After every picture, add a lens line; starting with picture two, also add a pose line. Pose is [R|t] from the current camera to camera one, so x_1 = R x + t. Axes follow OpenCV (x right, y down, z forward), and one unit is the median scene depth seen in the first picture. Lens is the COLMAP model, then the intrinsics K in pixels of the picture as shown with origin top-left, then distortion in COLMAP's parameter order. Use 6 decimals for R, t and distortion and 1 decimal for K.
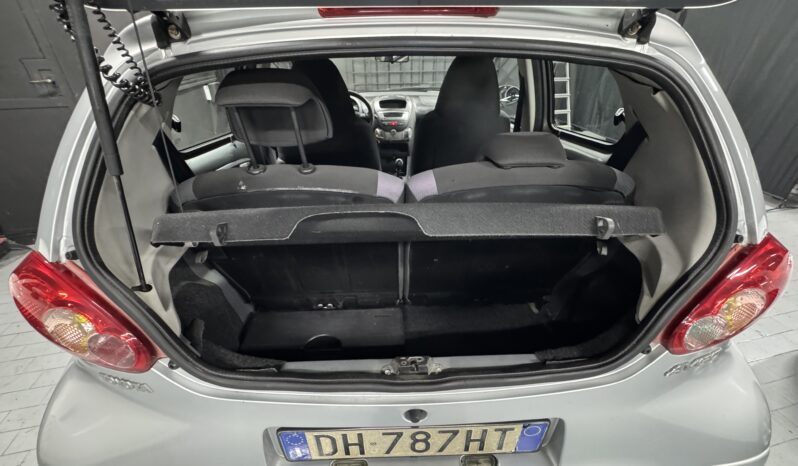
lens RADIAL K [[322.8, 0, 397.9], [0, 322.8, 231.7], [0, 0, 1]] dist [-0.000809, 0.000083]
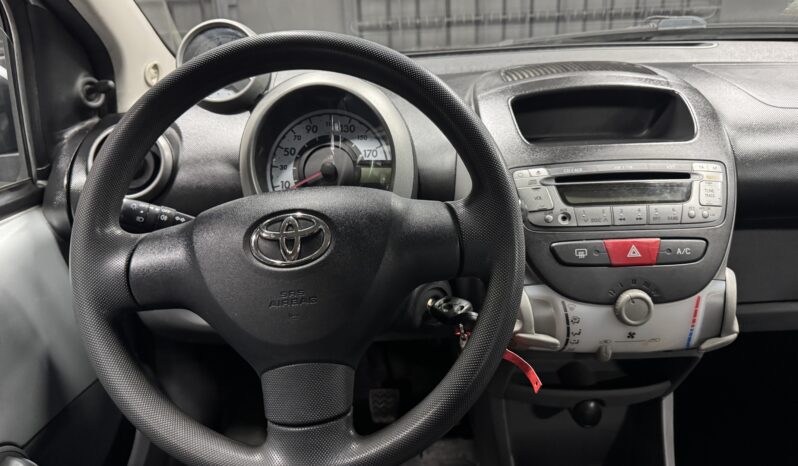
lens RADIAL K [[579.1, 0, 398.5], [0, 579.1, 233.8], [0, 0, 1]] dist [0.008618, -0.005975]
pose [[0.997792, -0.019068, -0.063623, -0.099849], [0.010044, 0.990206, -0.139254, -0.301324], [0.065655, 0.138308, 0.988211, 0.721870]]
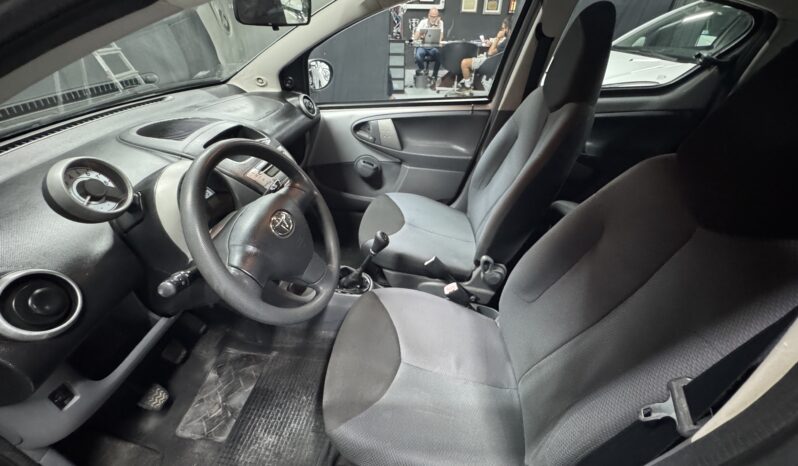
lens RADIAL K [[322.8, 0, 402.8], [0, 322.8, 231.0], [0, 0, 1]] dist [-0.000809, 0.000083]
pose [[0.128043, -0.557319, 0.820366, -0.372438], [0.479835, 0.758730, 0.440554, -0.396644], [-0.867965, 0.337230, 0.364571, 0.732109]]
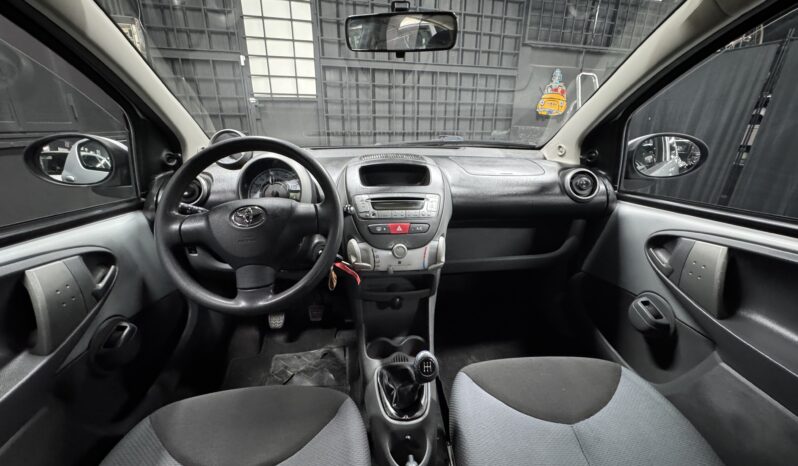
lens RADIAL K [[322.8, 0, 397.9], [0, 322.8, 233.3], [0, 0, 1]] dist [-0.000809, 0.000083]
pose [[0.998440, -0.012028, 0.054517, -0.033712], [0.021837, 0.982857, -0.183070, -0.257738], [-0.051381, 0.183975, 0.981587, 0.635531]]
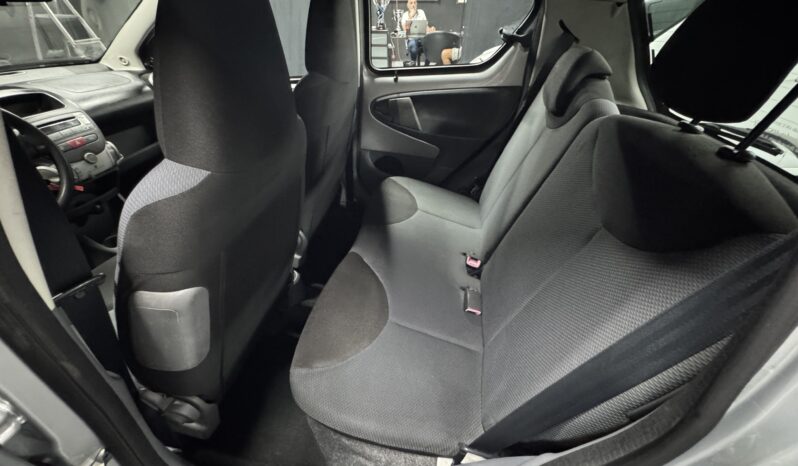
lens RADIAL K [[322.8, 0, 402.6], [0, 322.8, 228.8], [0, 0, 1]] dist [-0.000809, 0.000083]
pose [[0.218991, -0.555800, 0.801953, -0.359566], [0.481398, 0.776451, 0.406669, -0.191851], [-0.848704, 0.297002, 0.437597, 0.405600]]
